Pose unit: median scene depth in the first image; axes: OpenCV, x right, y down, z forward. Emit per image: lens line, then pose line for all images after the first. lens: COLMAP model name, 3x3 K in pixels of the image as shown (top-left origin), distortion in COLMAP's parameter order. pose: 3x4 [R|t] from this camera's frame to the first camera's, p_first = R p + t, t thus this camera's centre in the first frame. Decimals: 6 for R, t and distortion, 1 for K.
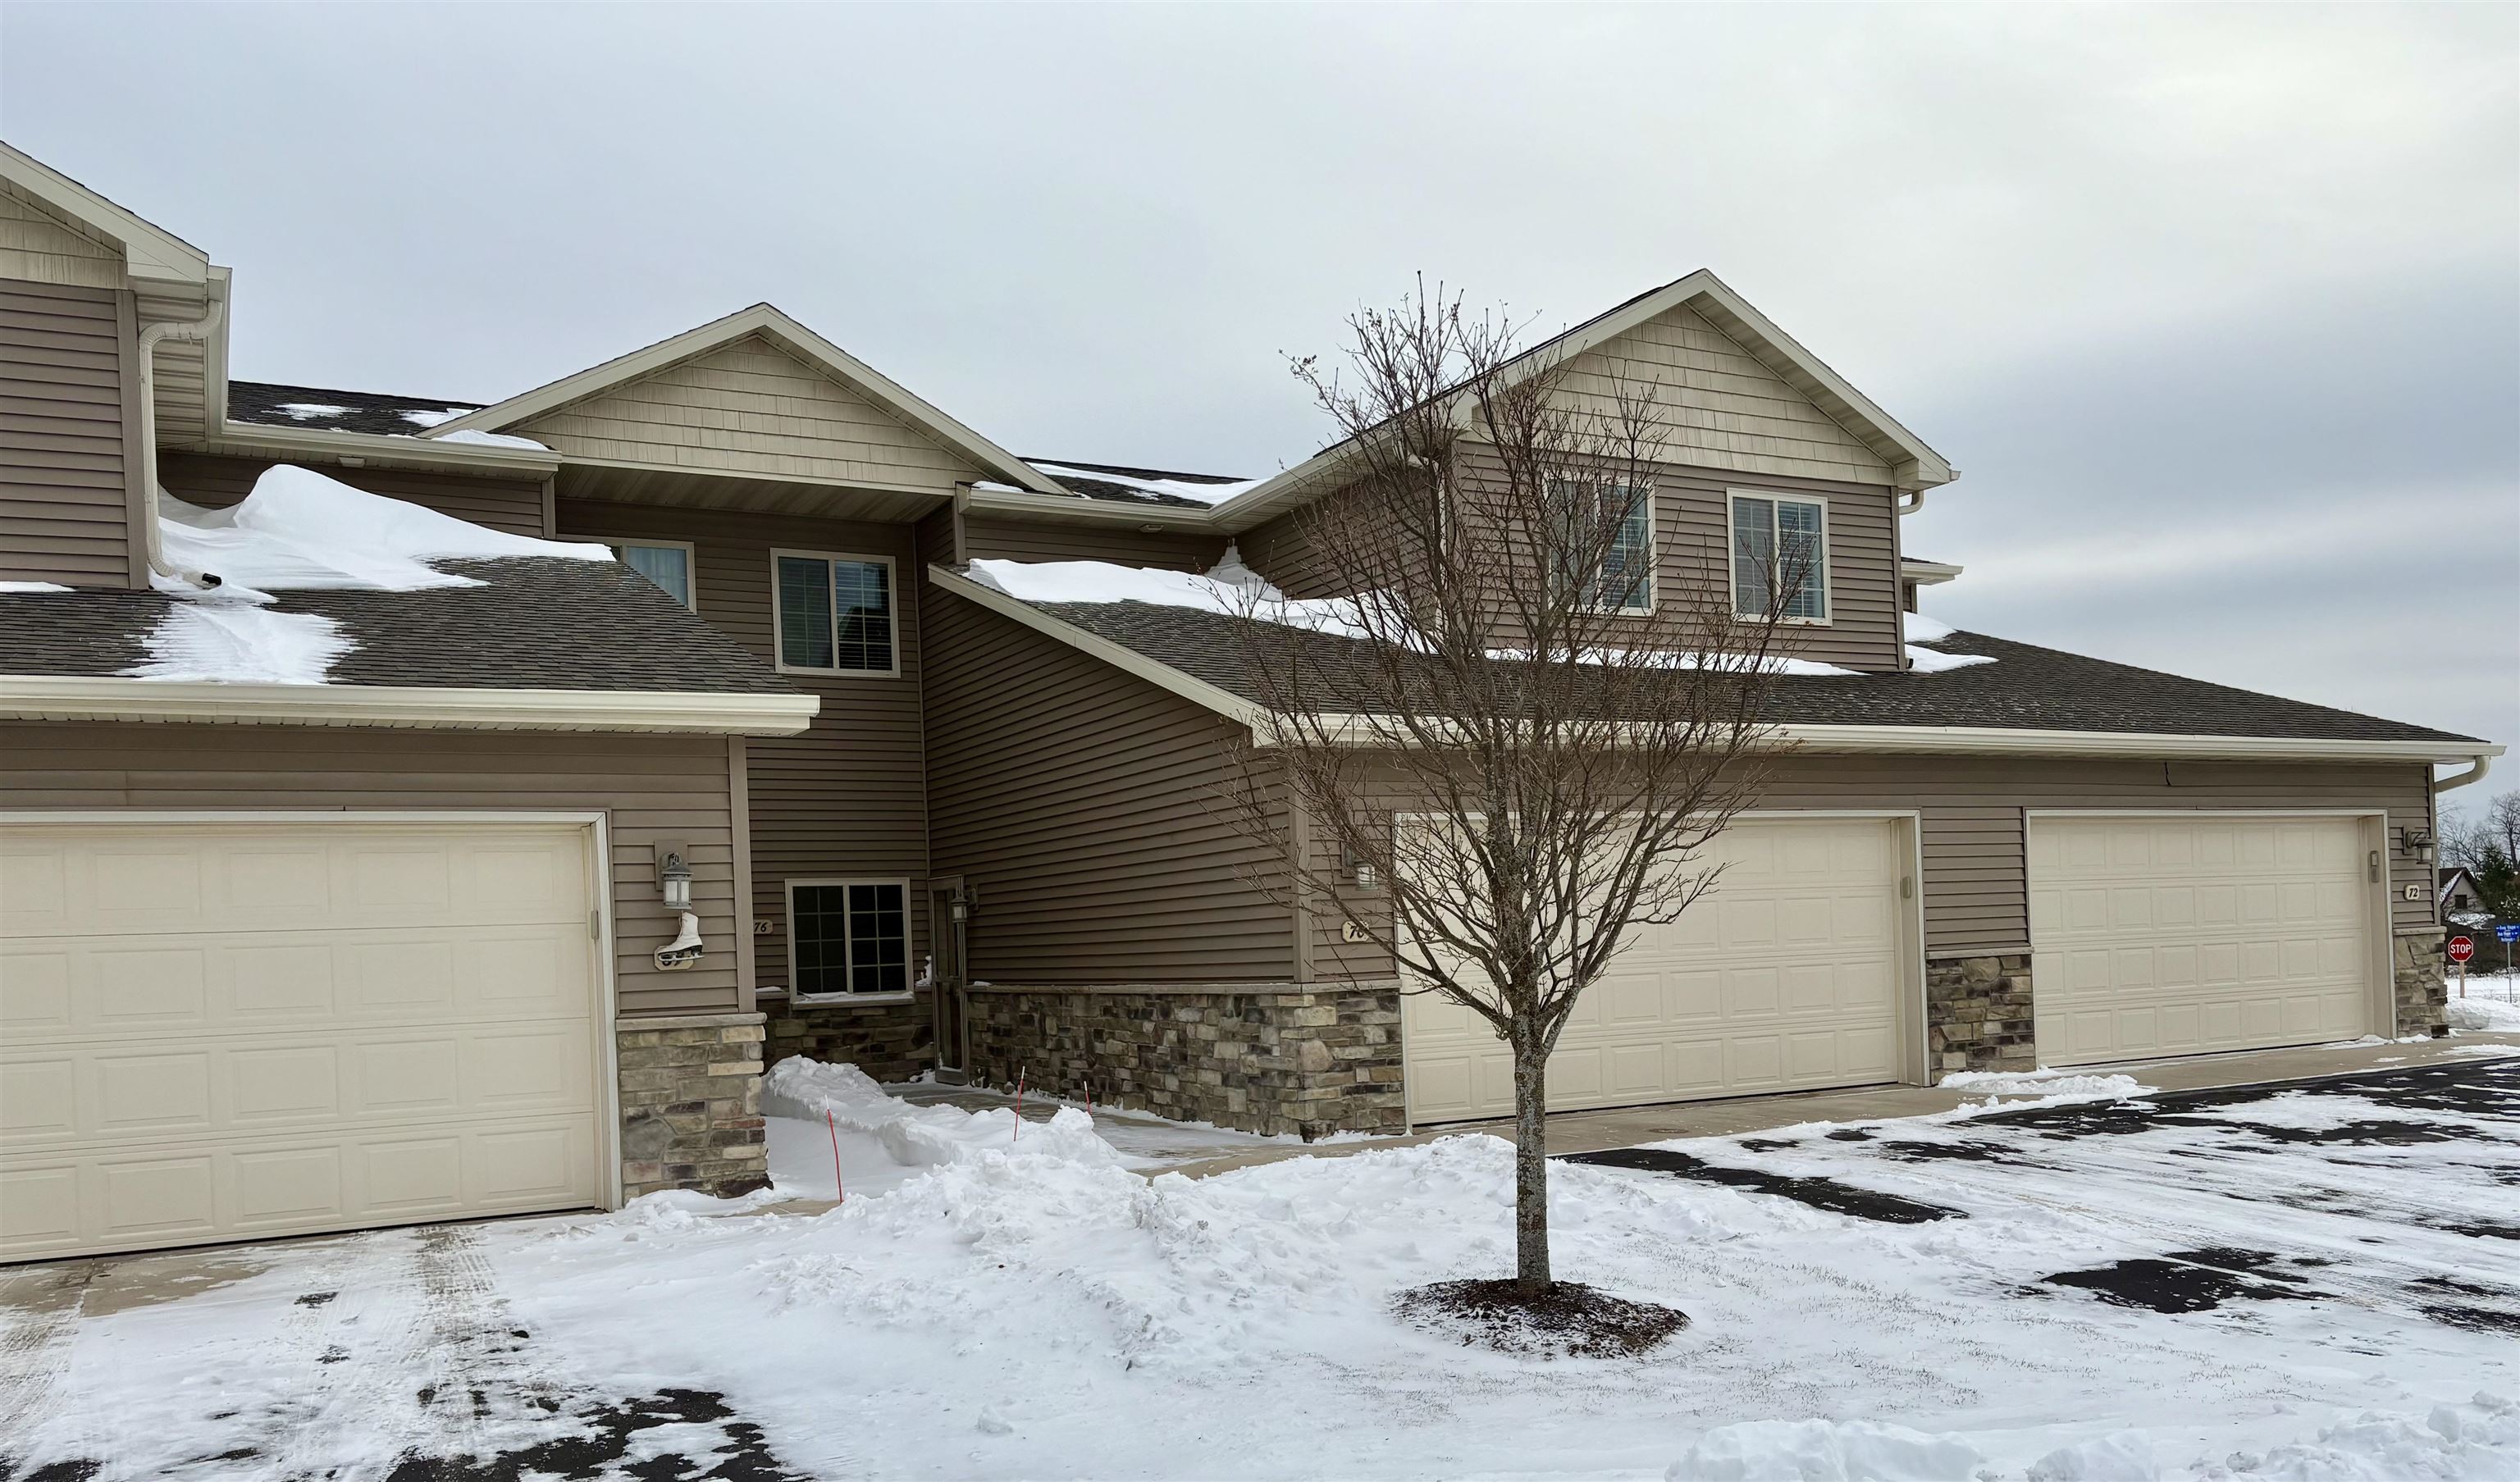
lens RADIAL K [[1910.0, 0, 1263.9], [0, 1910.0, 944.5], [0, 0, 1]] dist [0.034484, -0.014850]
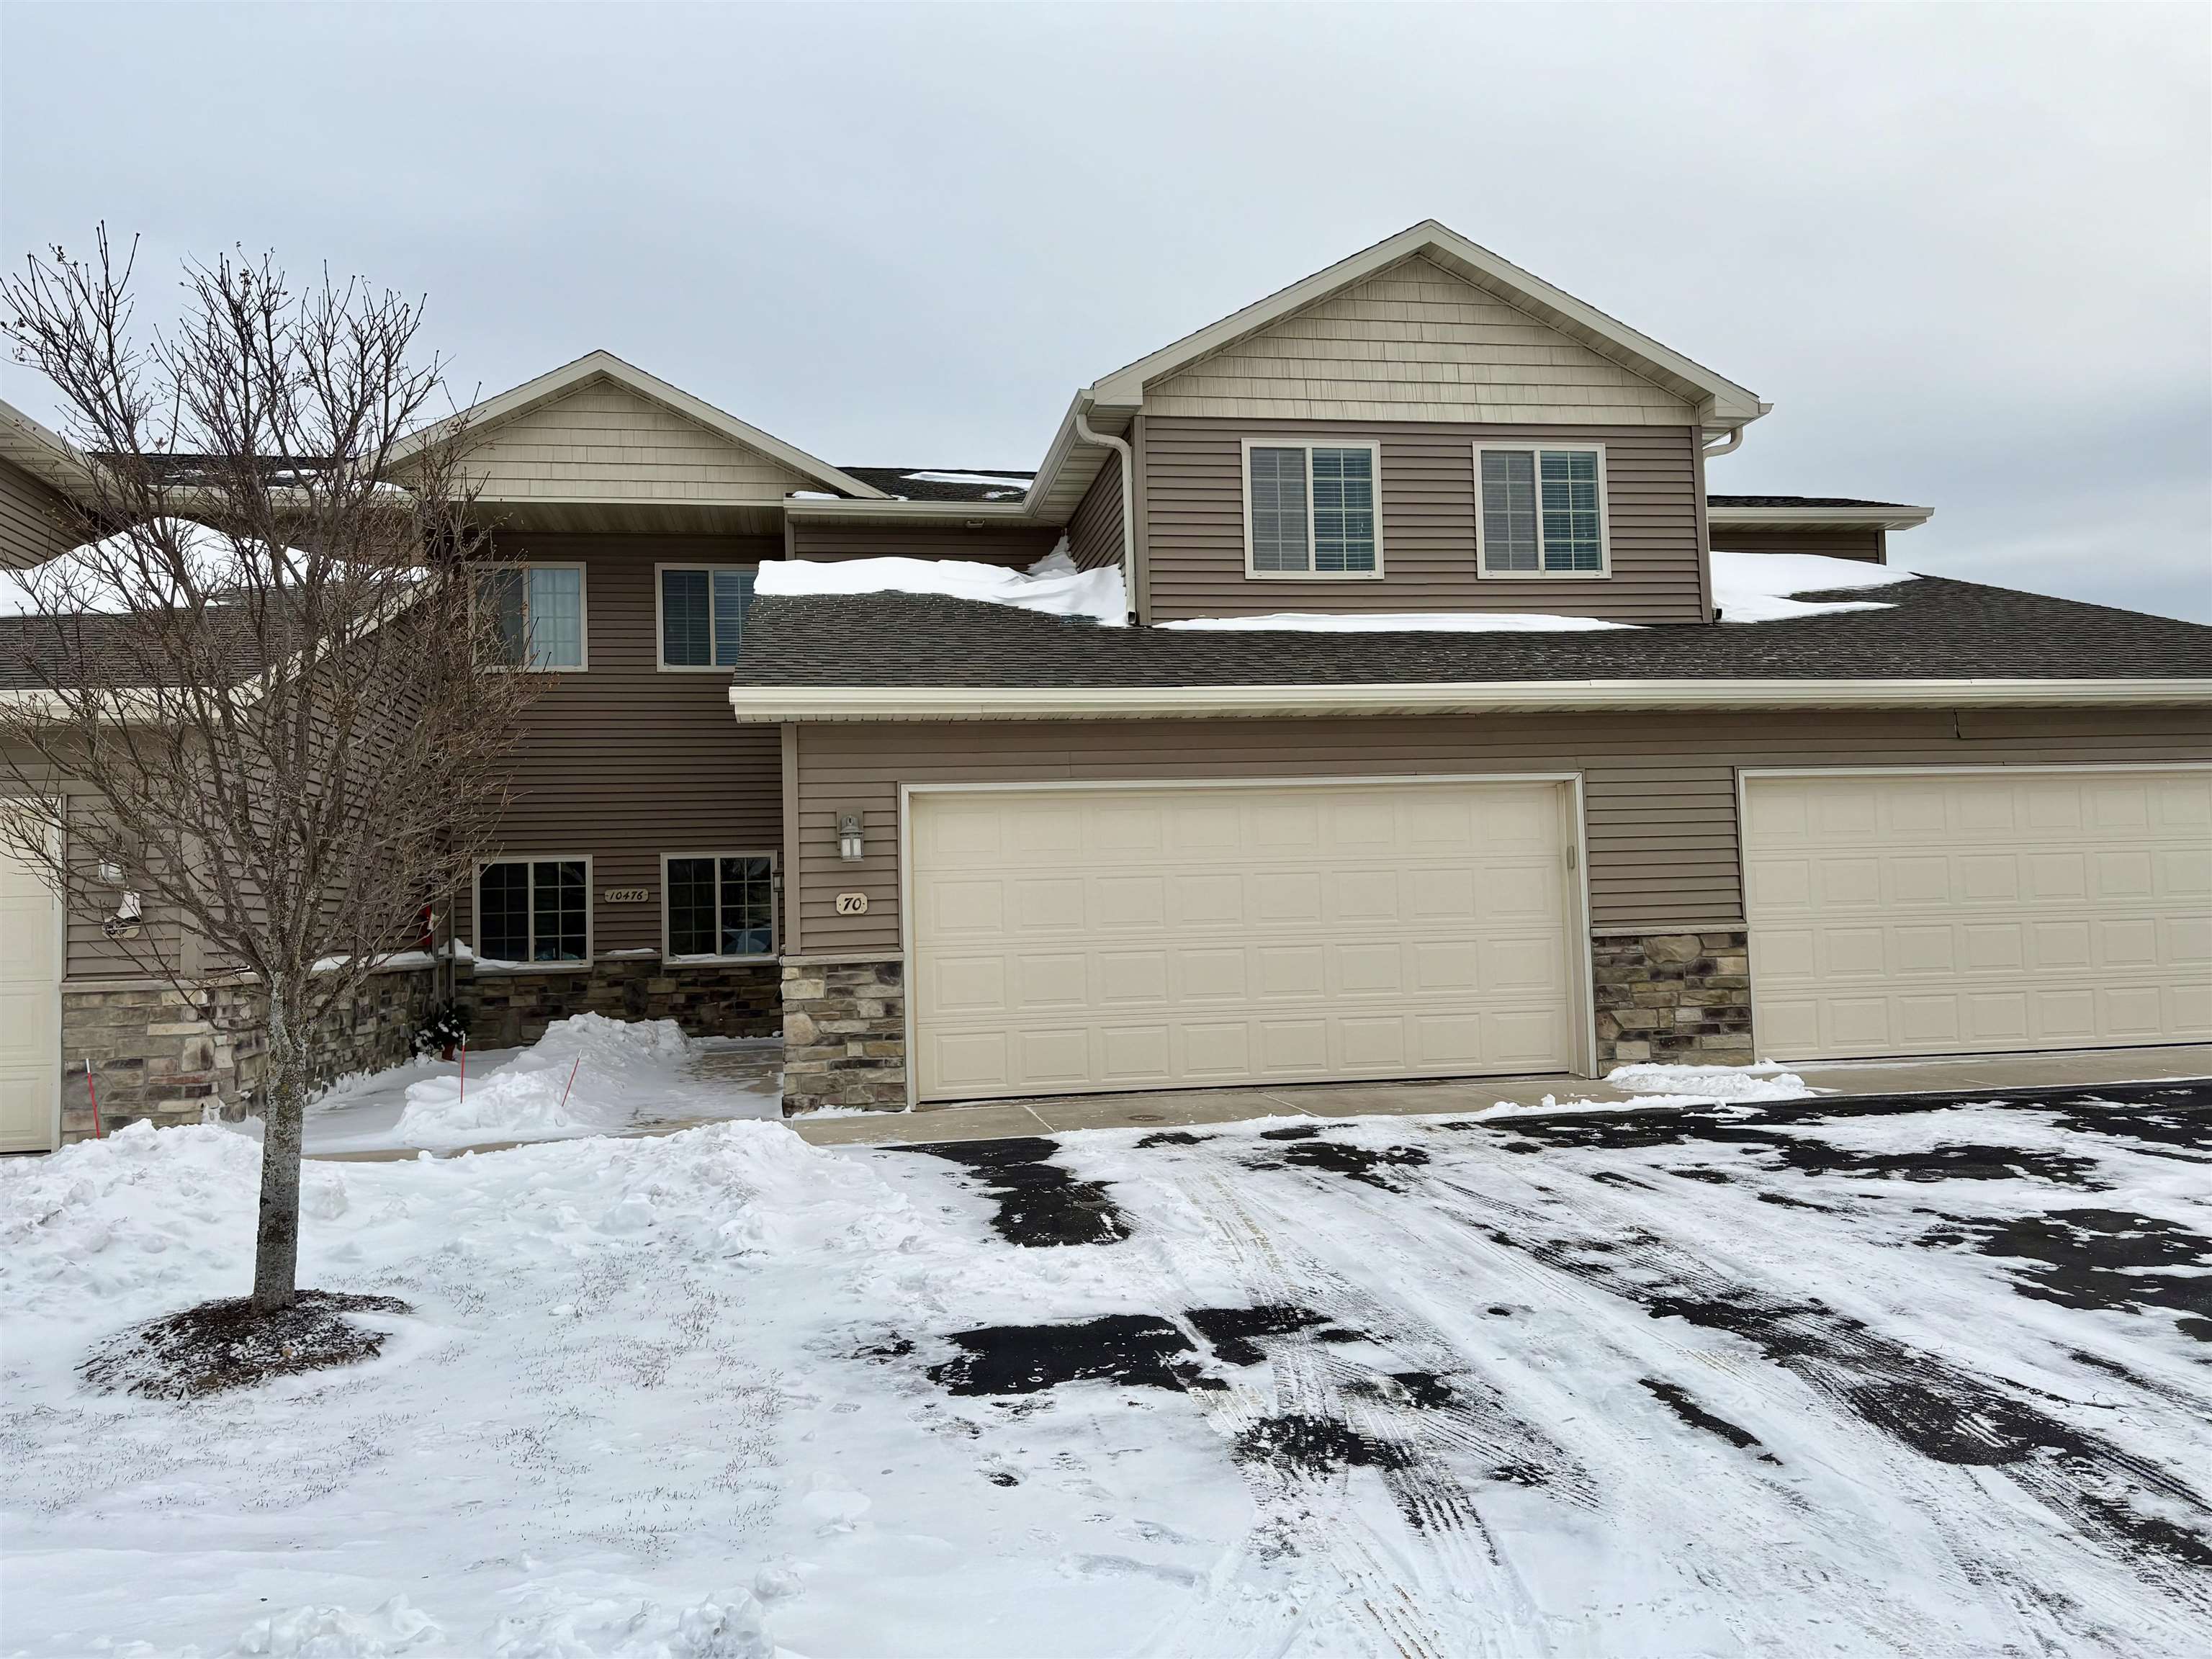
lens RADIAL K [[1680.4, 0, 1106.7], [0, 1680.4, 826.9], [0, 0, 1]] dist [0.024828, -0.003200]
pose [[0.948595, -0.009632, -0.316347, 0.371979], [-0.005220, 0.998925, -0.046068, -0.006225], [0.316451, 0.045351, 0.947524, 0.169570]]
